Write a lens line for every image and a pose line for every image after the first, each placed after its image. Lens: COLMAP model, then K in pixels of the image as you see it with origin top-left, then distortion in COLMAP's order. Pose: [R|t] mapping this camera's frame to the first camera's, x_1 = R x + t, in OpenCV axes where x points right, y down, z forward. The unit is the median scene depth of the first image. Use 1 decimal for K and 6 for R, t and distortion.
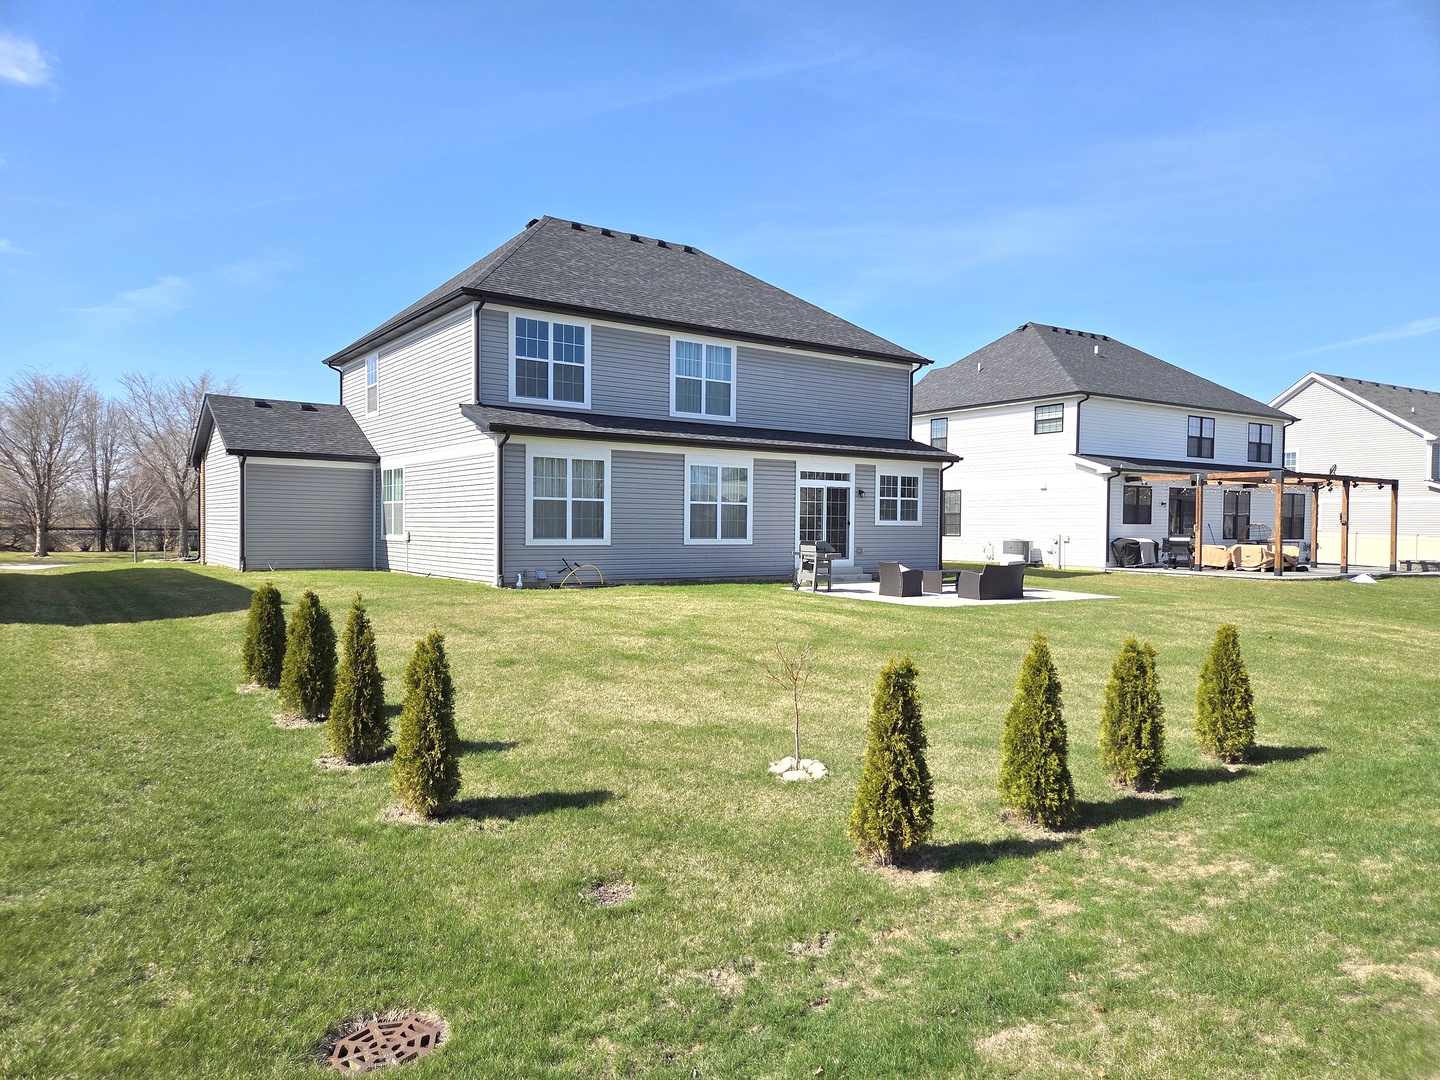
lens RADIAL K [[950.2, 0, 720.3], [0, 950.2, 545.9], [0, 0, 1]] dist [0.045224, -0.009147]
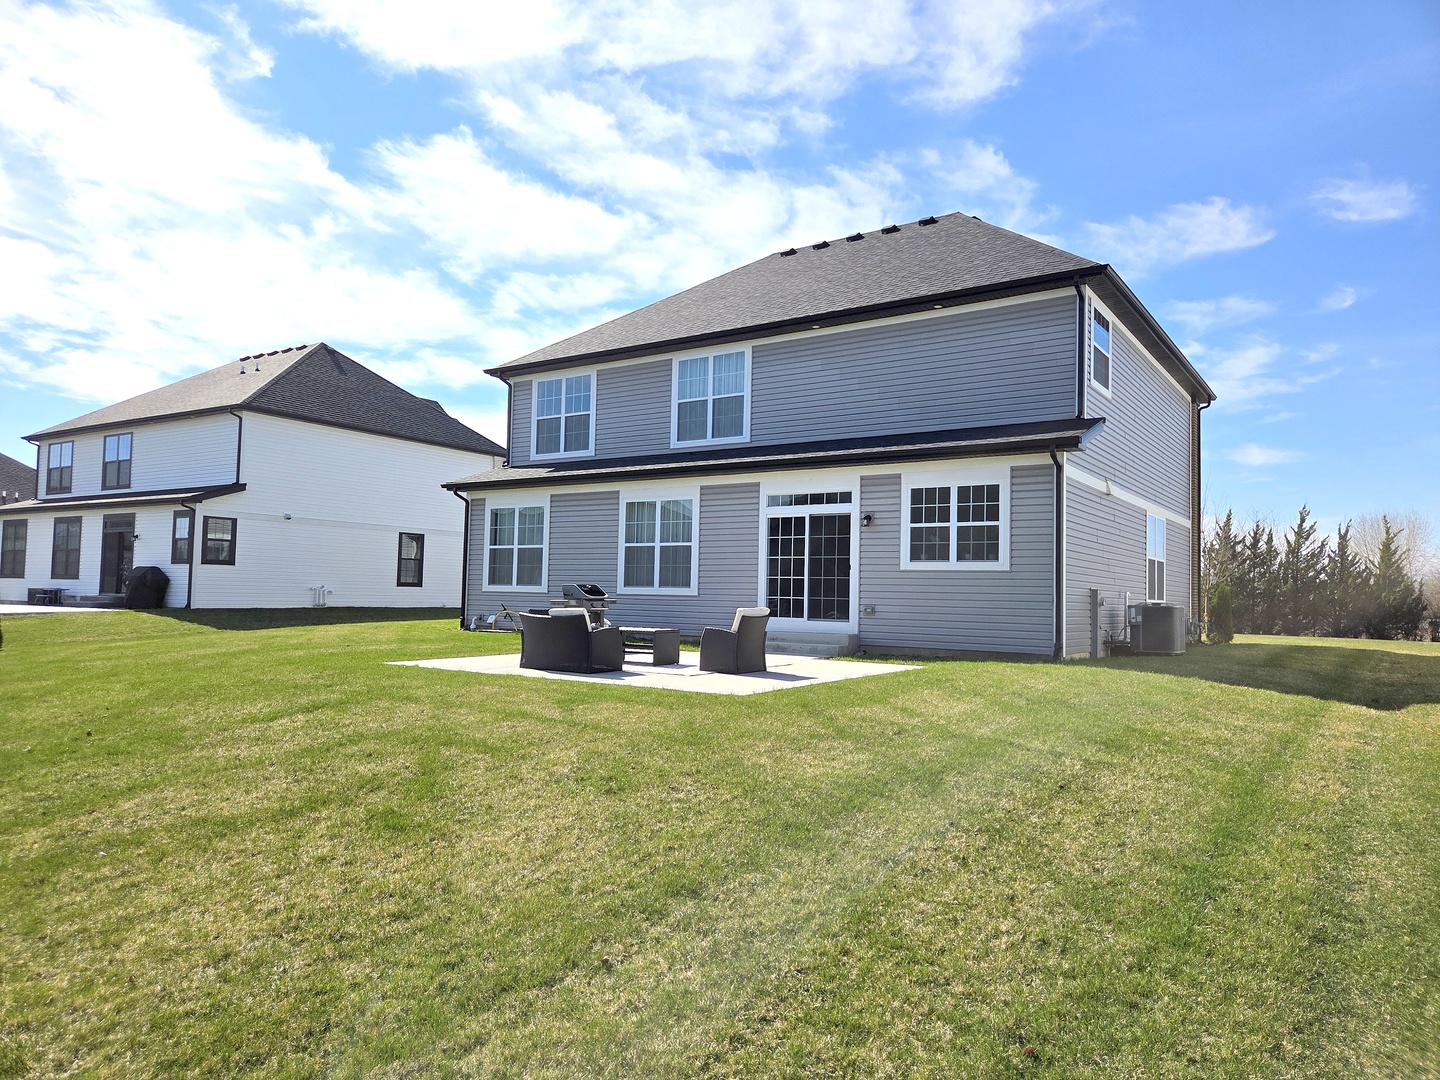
lens RADIAL K [[950.2, 0, 723.1], [0, 950.2, 534.0], [0, 0, 1]] dist [0.045224, -0.009147]
pose [[0.344411, -0.051568, -0.937402, 0.736739], [-0.026513, 0.997558, -0.064618, -0.001701], [0.938444, 0.047108, 0.342203, 0.704756]]
